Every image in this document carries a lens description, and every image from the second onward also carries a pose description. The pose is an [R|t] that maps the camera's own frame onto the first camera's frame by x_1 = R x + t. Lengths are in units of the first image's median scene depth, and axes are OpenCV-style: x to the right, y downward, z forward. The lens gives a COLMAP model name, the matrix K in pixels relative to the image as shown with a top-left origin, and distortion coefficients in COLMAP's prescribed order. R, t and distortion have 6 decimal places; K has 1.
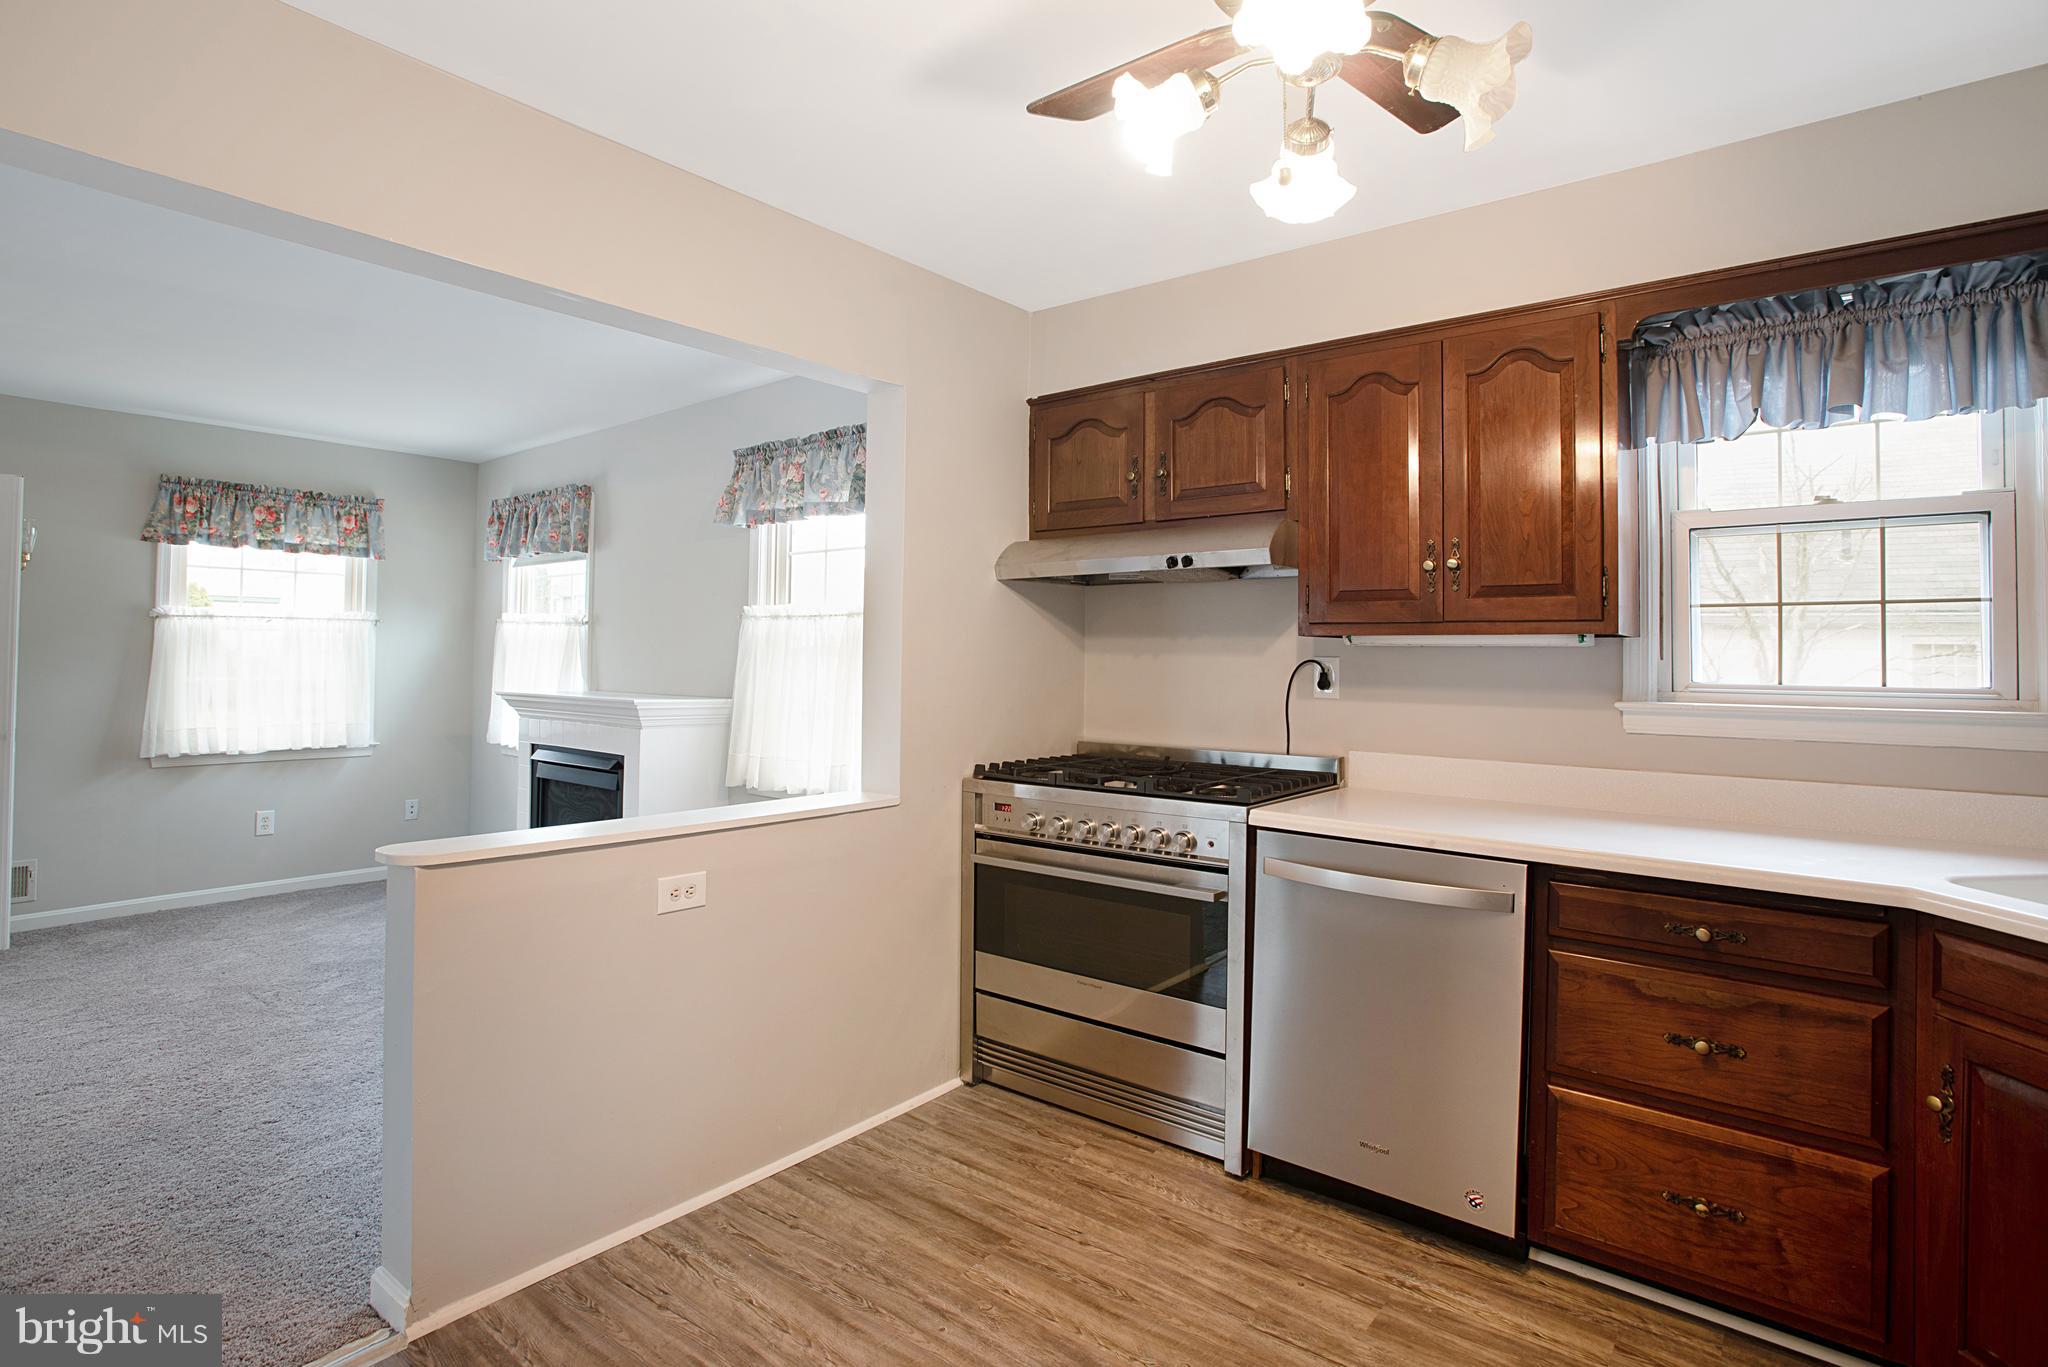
lens RADIAL K [[1045.8, 0, 1020.8], [0, 1045.8, 661.6], [0, 0, 1]] dist [-0.026428, 0.000459]
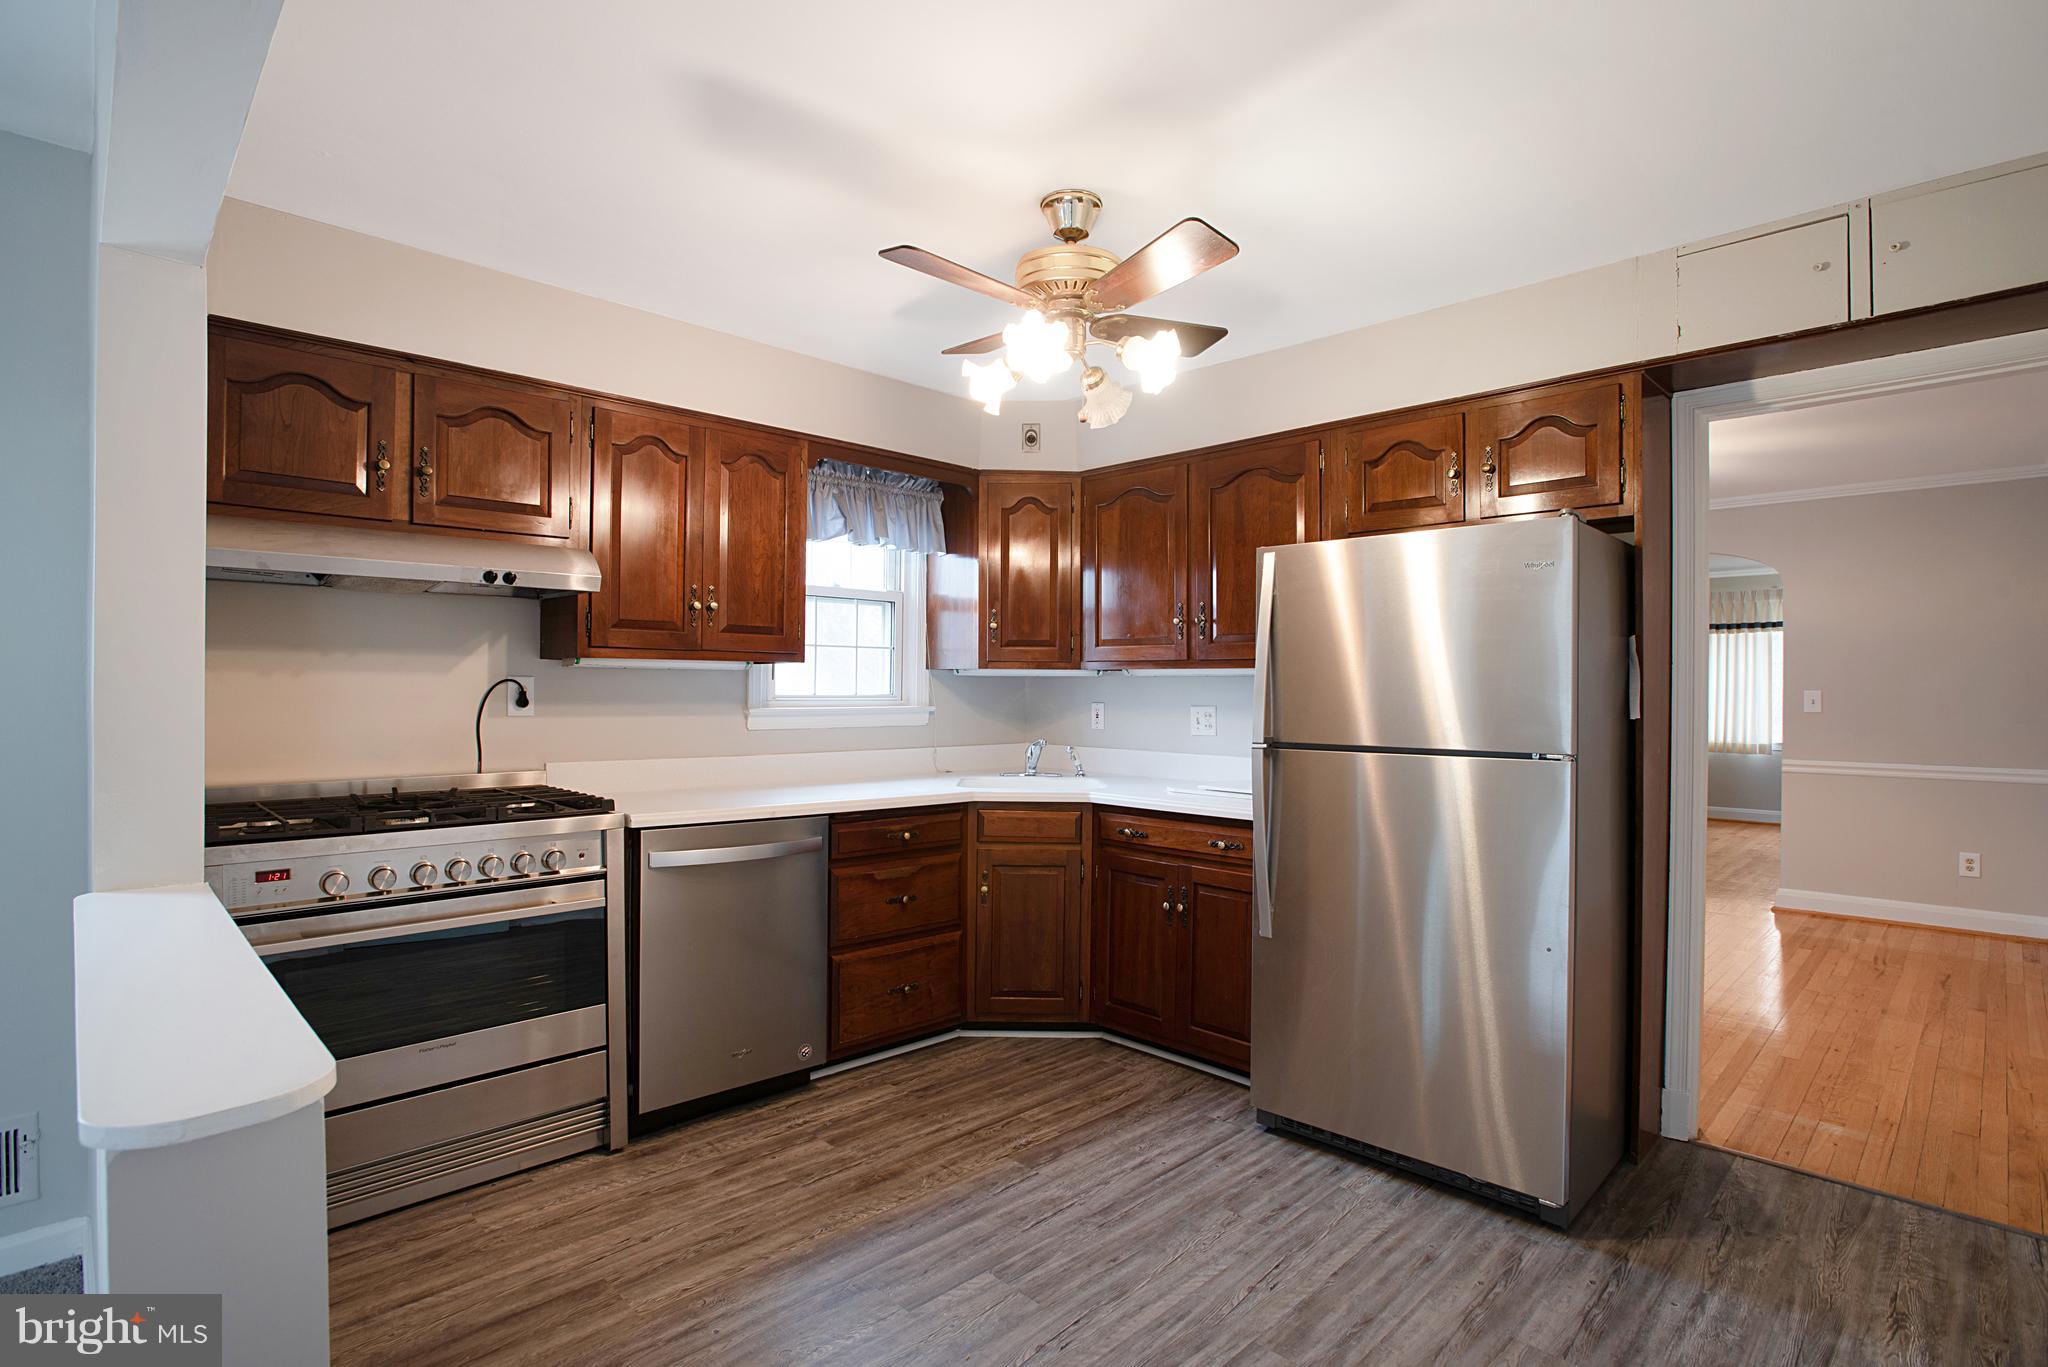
lens RADIAL K [[997.2, 0, 1047.1], [0, 997.2, 712.5], [0, 0, 1]] dist [-0.003328, -0.000845]
pose [[0.095698, -0.030039, 0.994957, -0.261758], [-0.008543, 0.999483, 0.030997, -0.001534], [-0.995374, -0.011466, 0.095392, 0.150320]]
